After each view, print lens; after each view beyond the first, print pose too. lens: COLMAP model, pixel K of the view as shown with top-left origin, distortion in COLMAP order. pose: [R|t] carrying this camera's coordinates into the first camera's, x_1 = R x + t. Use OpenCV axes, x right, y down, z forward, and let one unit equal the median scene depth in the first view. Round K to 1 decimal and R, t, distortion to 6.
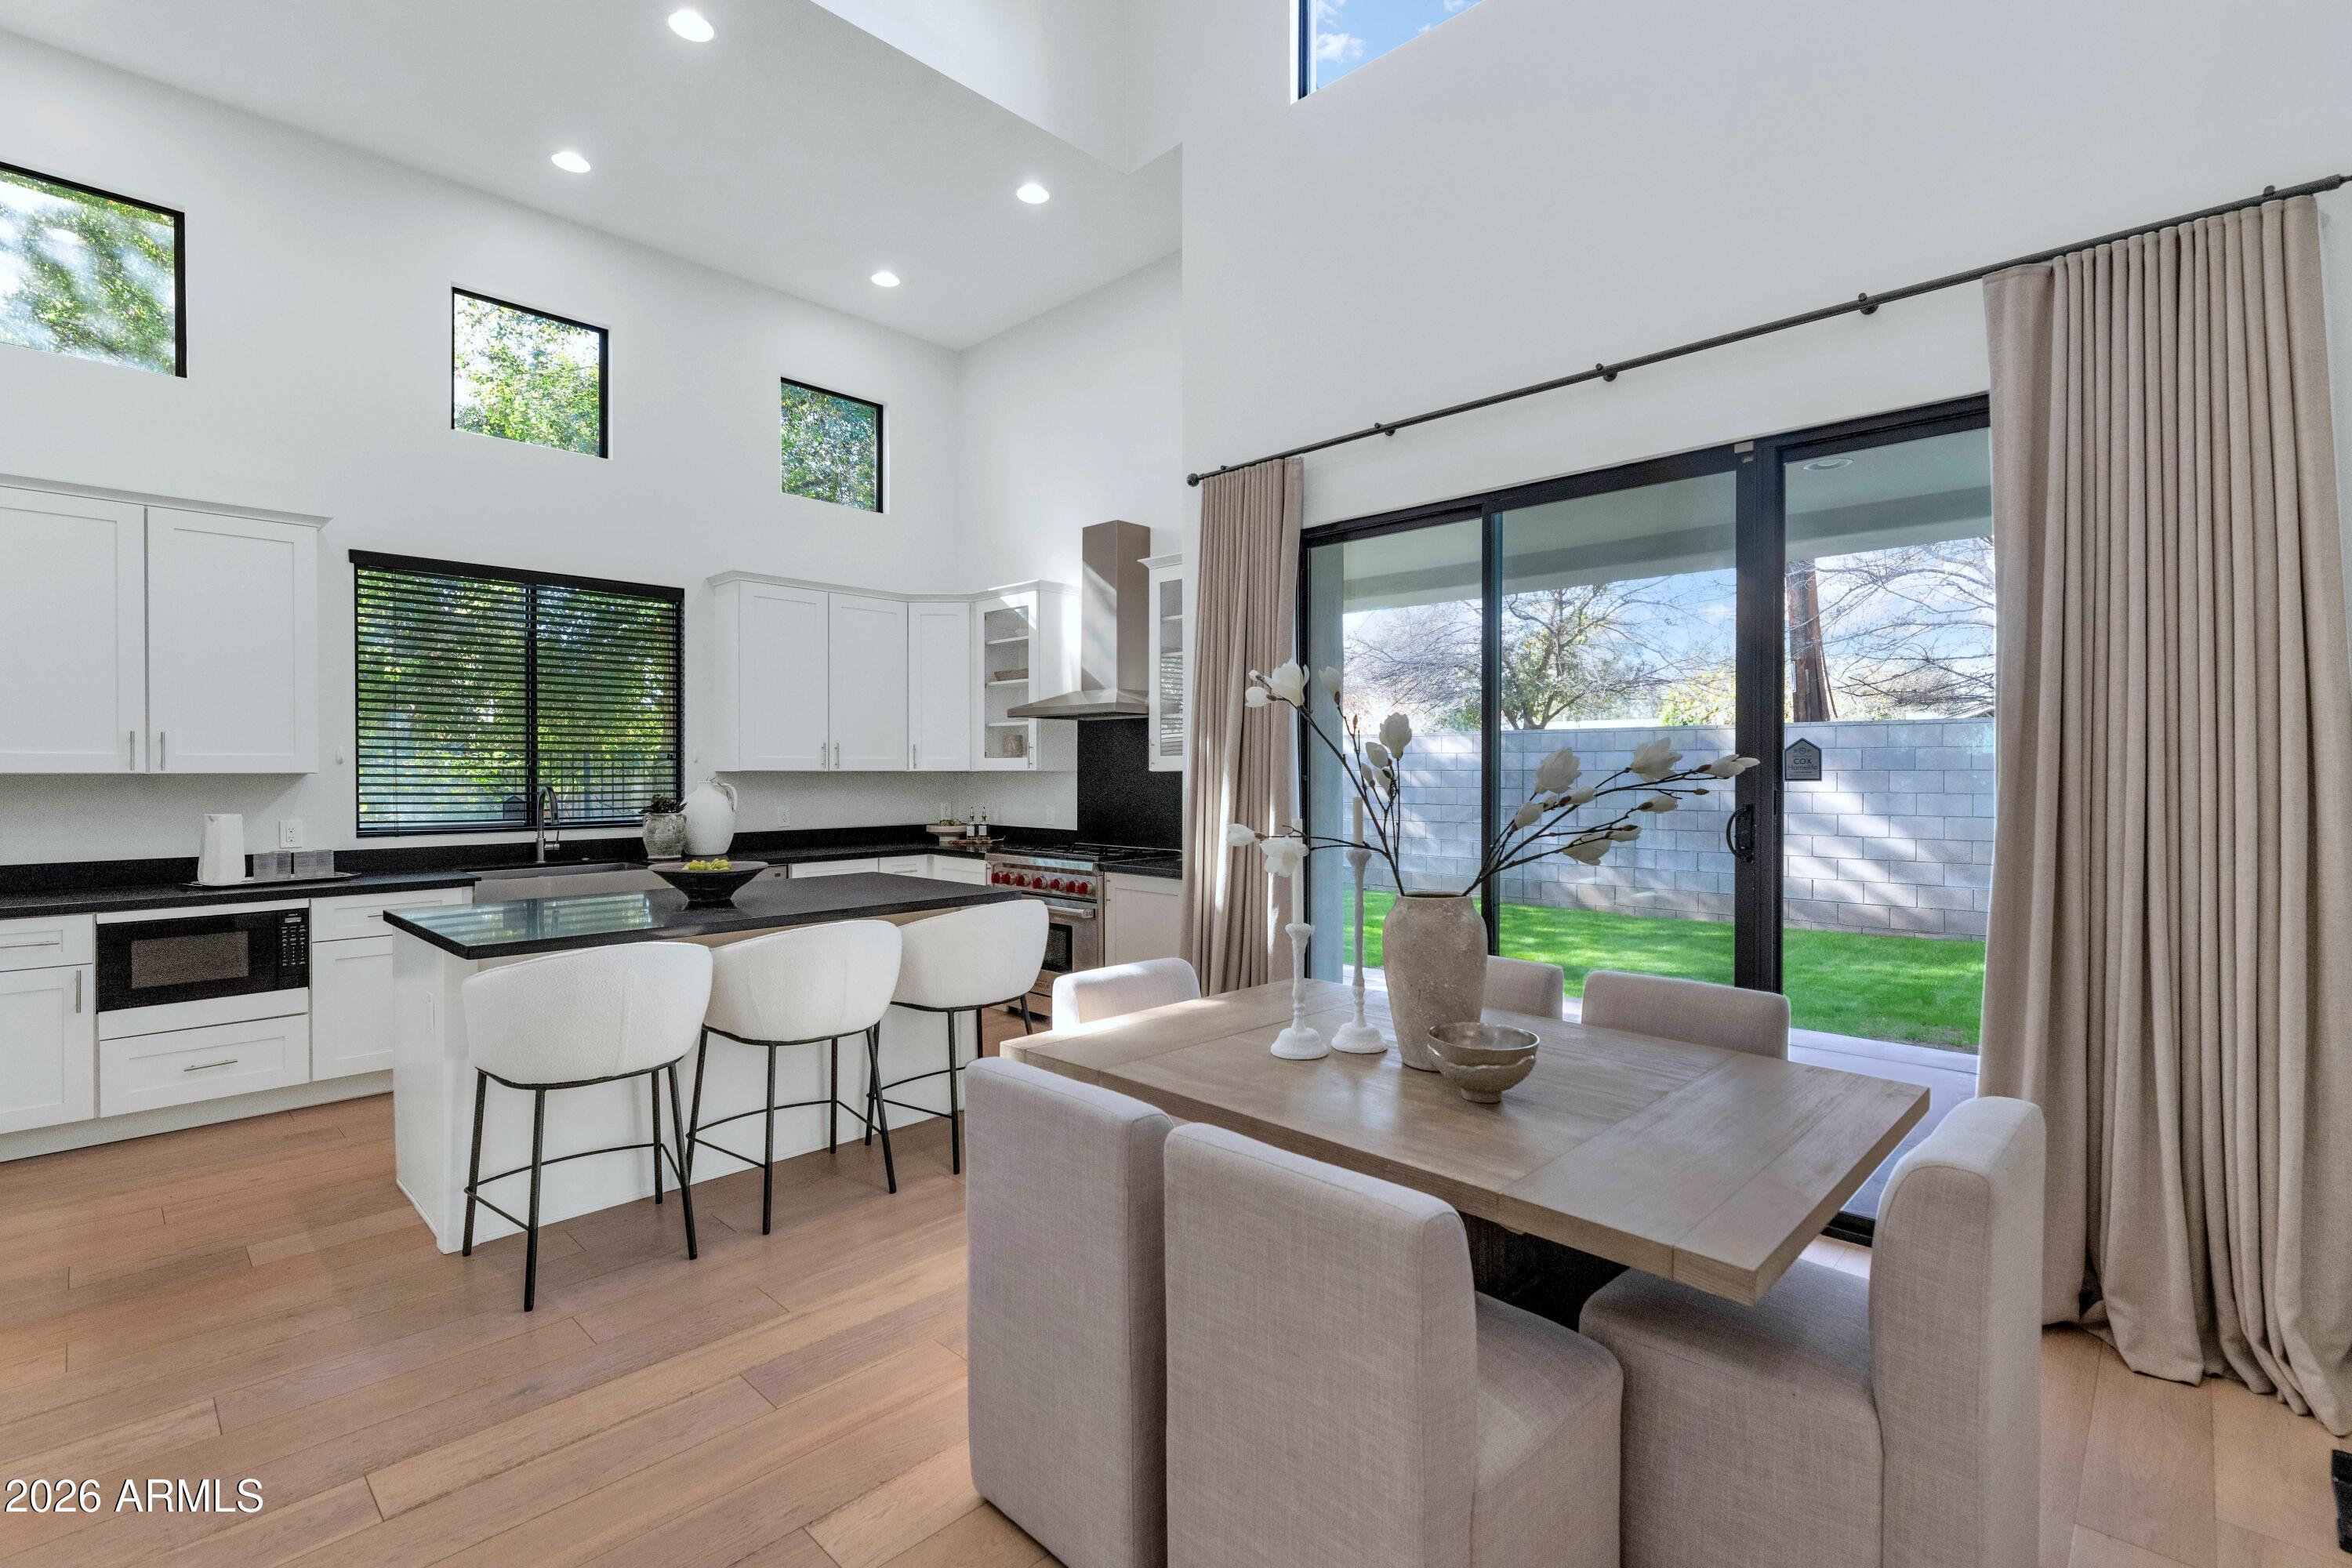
lens RADIAL K [[1054.9, 0, 1176.0], [0, 1054.9, 784.0], [0, 0, 1]] dist [-0.020734, -0.000112]
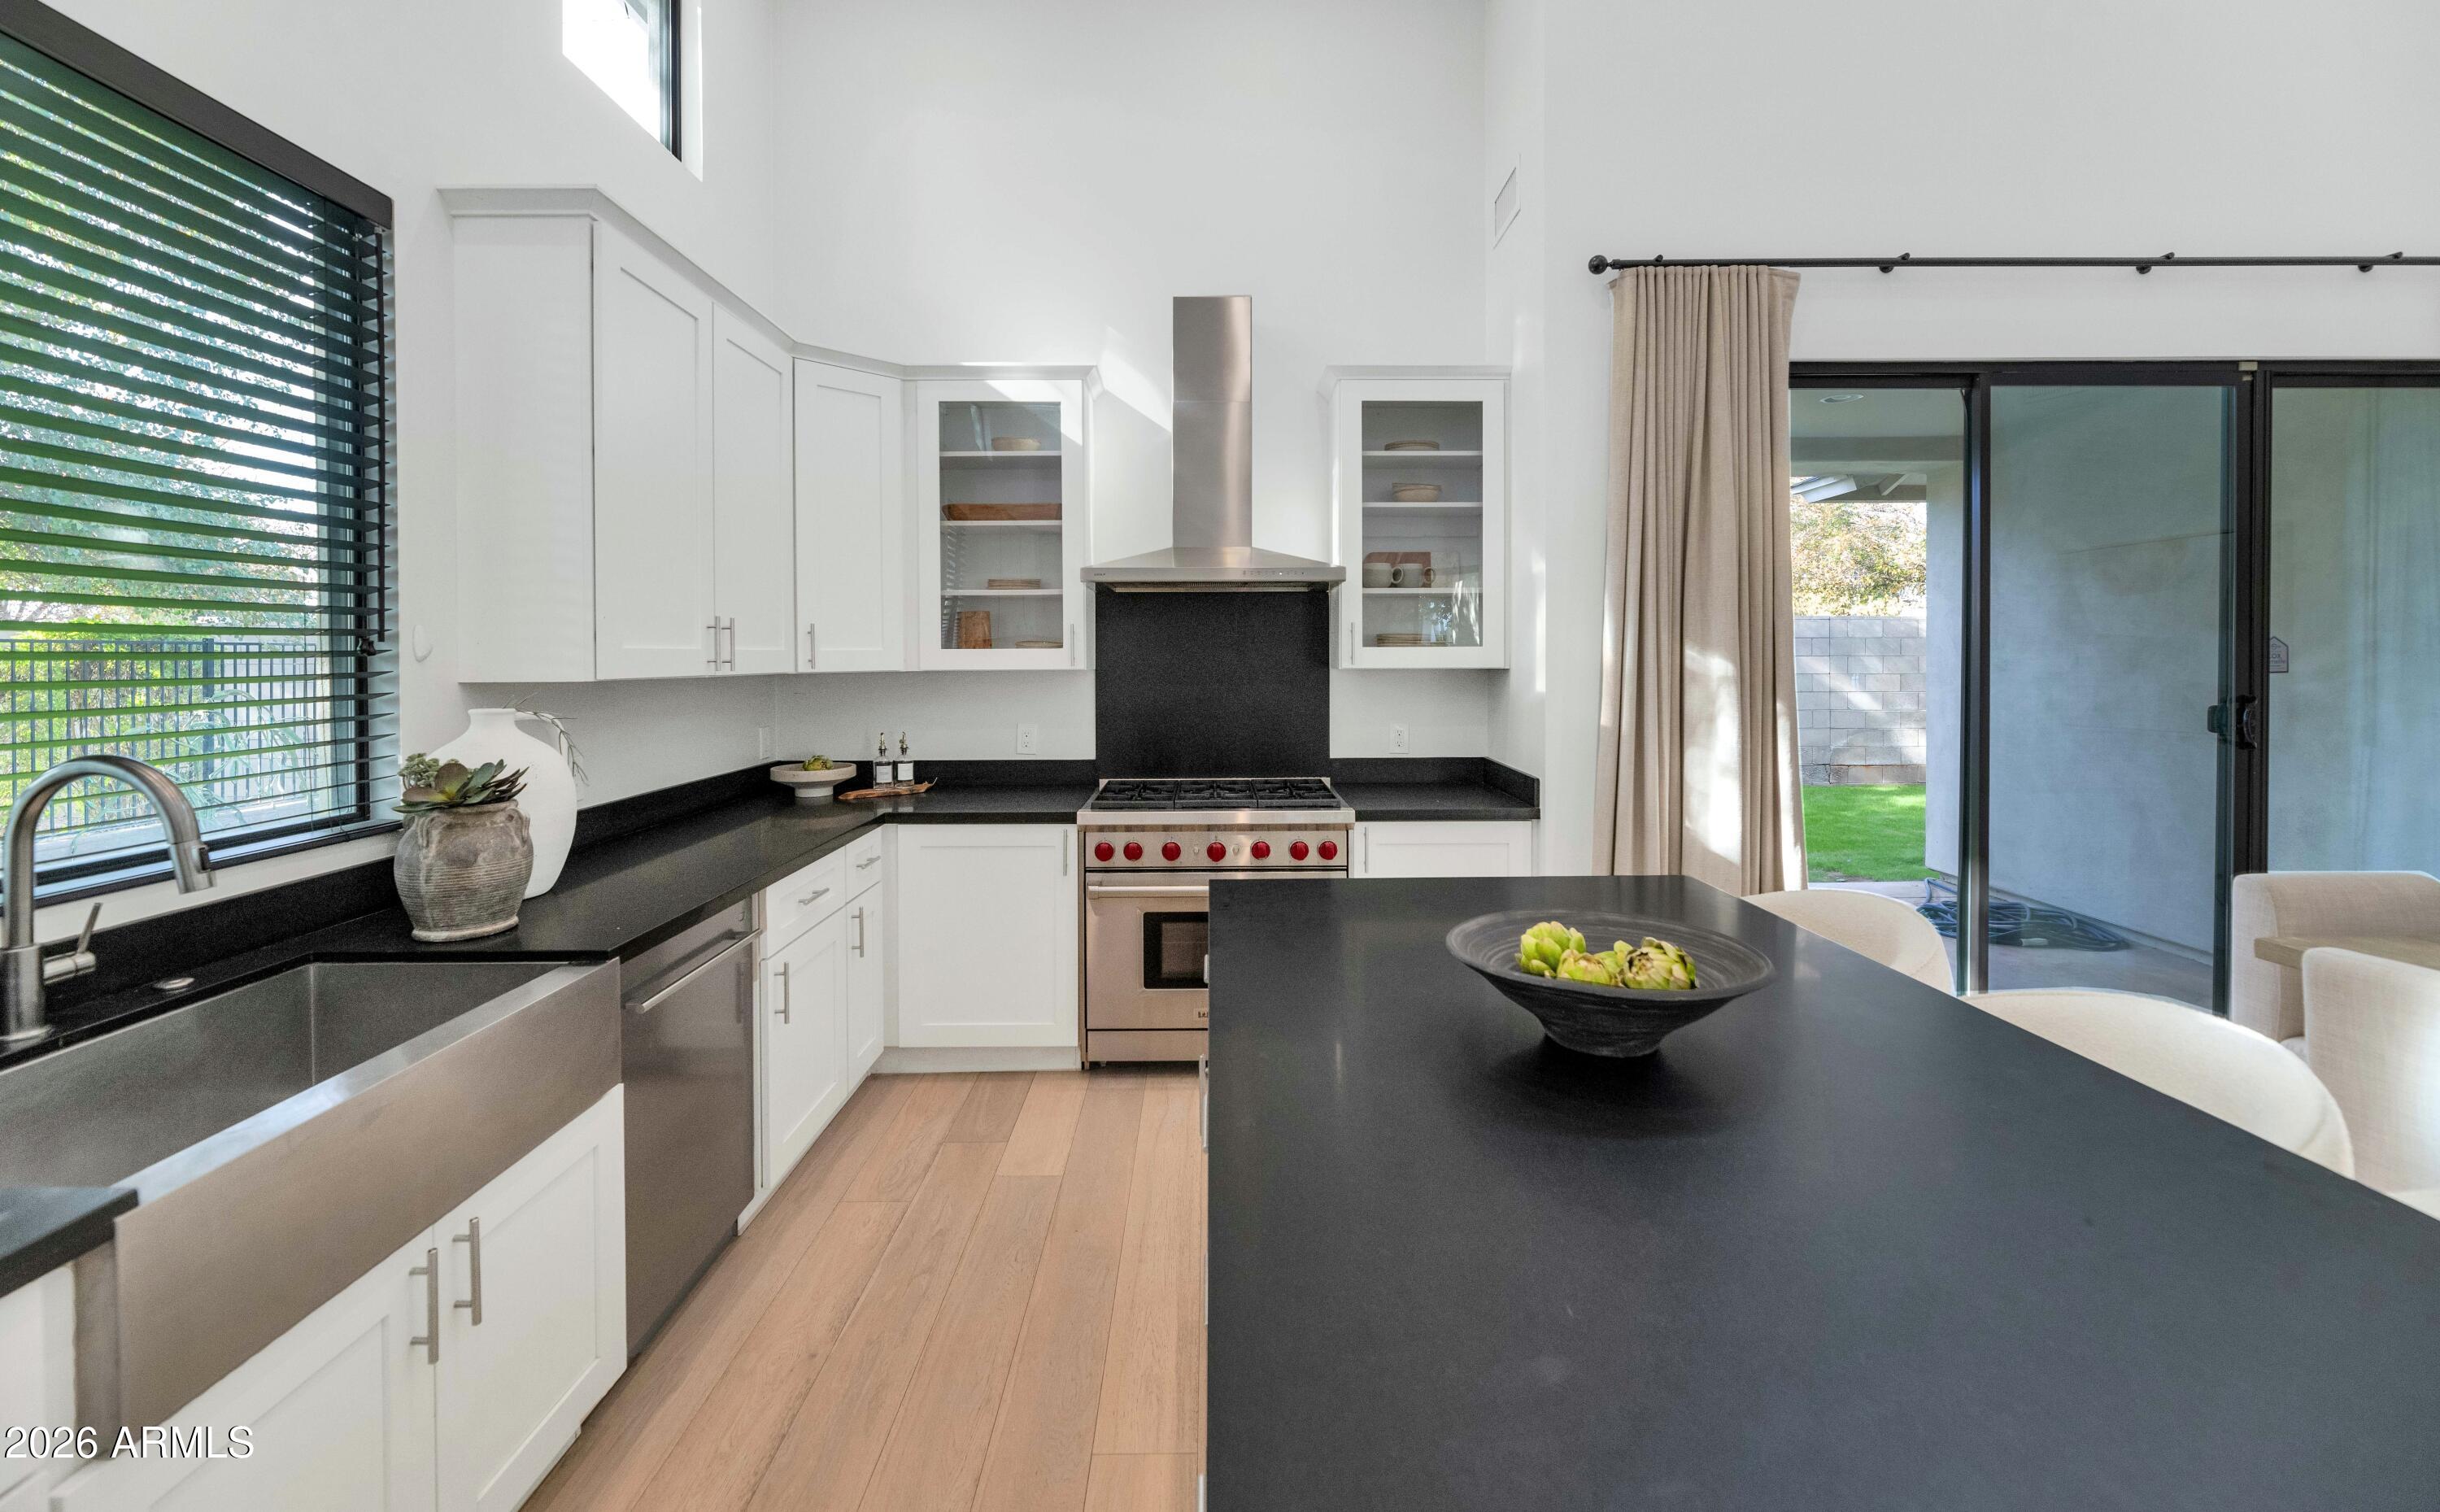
lens RADIAL K [[1009.8, 0, 1213.2], [0, 1009.8, 670.6], [0, 0, 1]] dist [-0.011176, -0.000075]
pose [[0.715274, -0.015897, 0.698663, -0.545681], [0.016122, 0.999851, 0.006244, -0.015730], [-0.698658, 0.006797, 0.715424, 0.574046]]
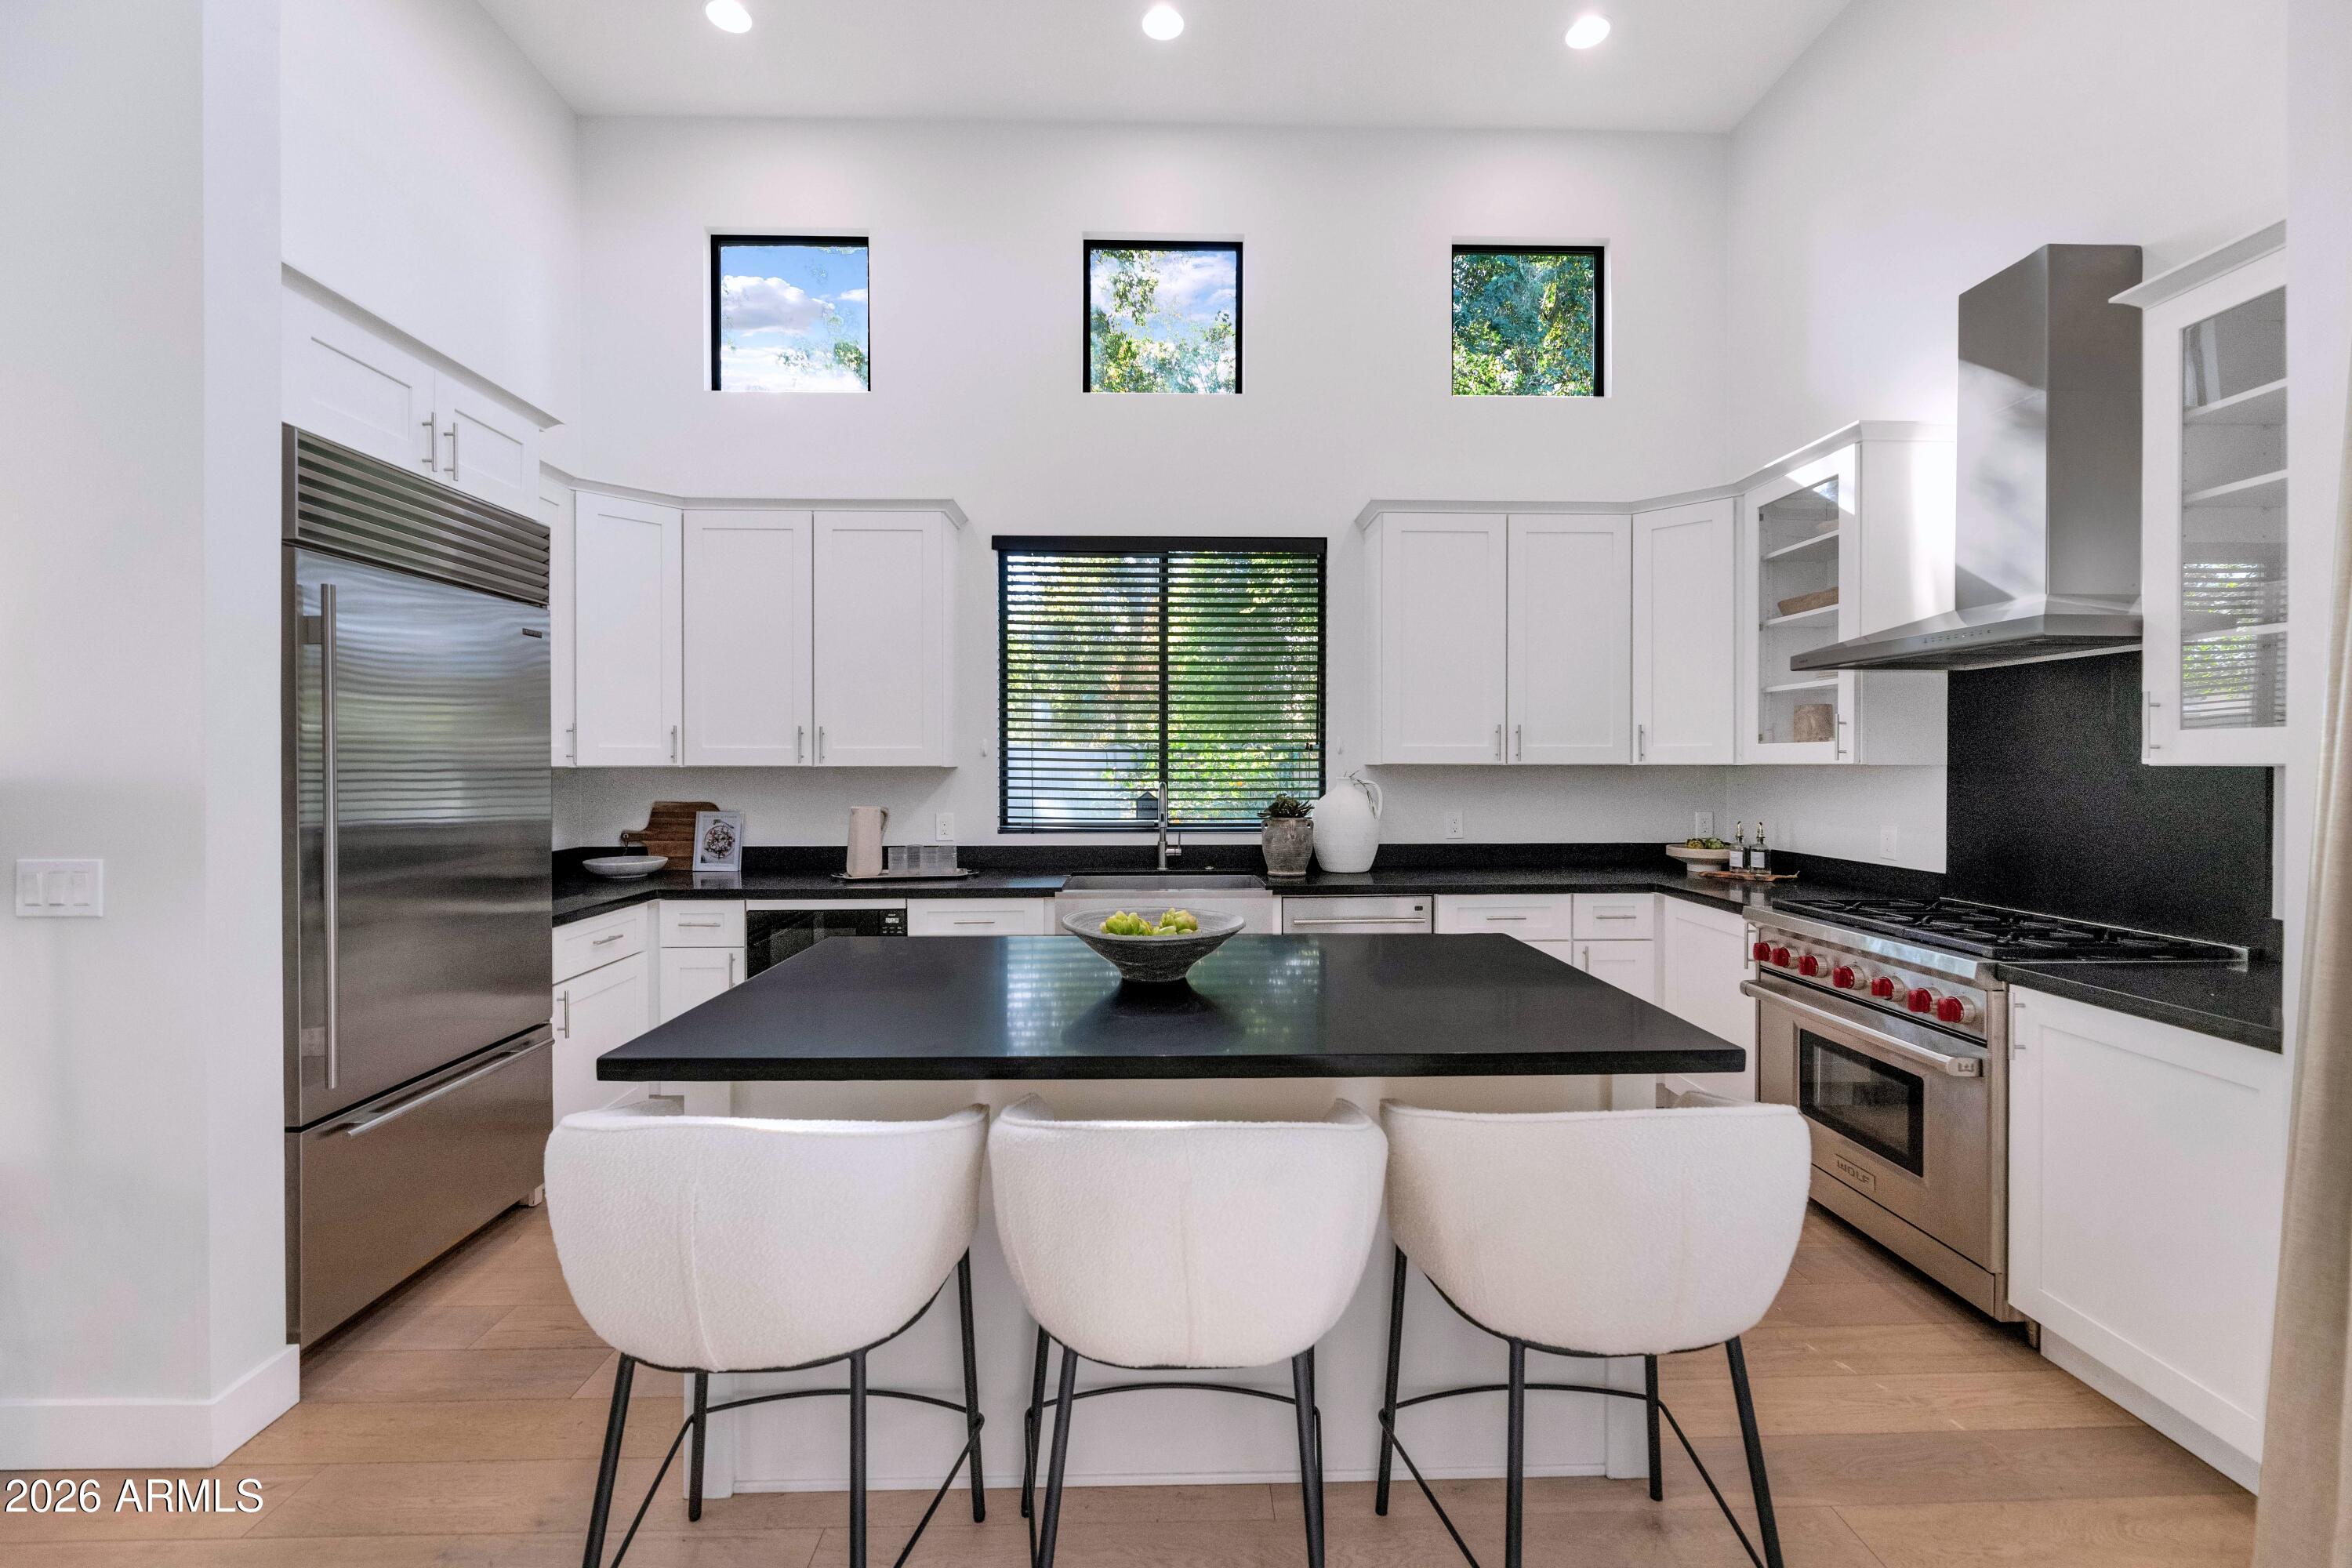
lens RADIAL K [[969.7, 0, 1180.2], [0, 969.7, 772.3], [0, 0, 1]] dist [-0.010138, 0.000013]
pose [[0.711151, 0.005437, -0.703018, -0.029122], [-0.009033, 0.999958, -0.001403, -0.004541], [0.702981, 0.007348, 0.711170, 0.422469]]
